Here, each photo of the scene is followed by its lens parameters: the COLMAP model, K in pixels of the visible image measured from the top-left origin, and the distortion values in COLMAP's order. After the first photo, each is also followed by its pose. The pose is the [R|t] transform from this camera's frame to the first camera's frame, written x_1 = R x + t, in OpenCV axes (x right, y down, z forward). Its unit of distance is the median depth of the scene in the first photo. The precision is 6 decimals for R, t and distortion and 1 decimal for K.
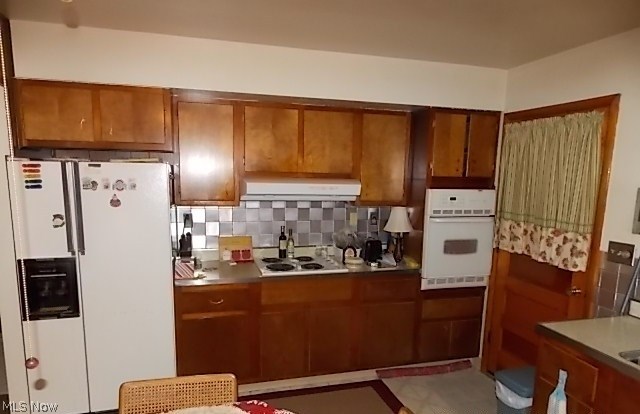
lens RADIAL K [[418.4, 0, 318.6], [0, 418.4, 225.7], [0, 0, 1]] dist [-0.002923, -0.001656]
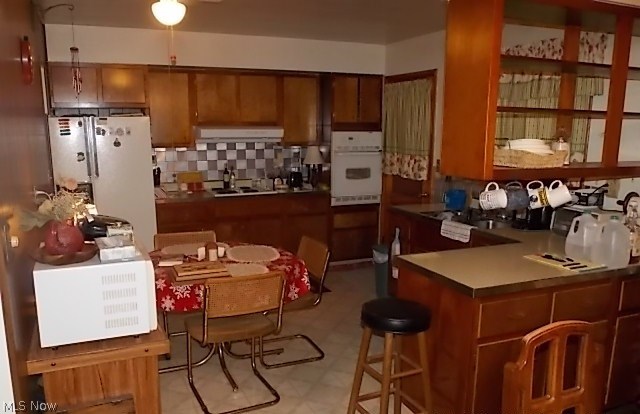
lens RADIAL K [[506.2, 0, 320.0], [0, 506.2, 207.0], [0, 0, 1]] dist [-0.054543, -0.000643]
pose [[0.988992, -0.043152, 0.141538, -0.025715], [0.038643, 0.998659, 0.034457, 0.098850], [-0.142835, -0.028608, 0.989333, -0.635353]]
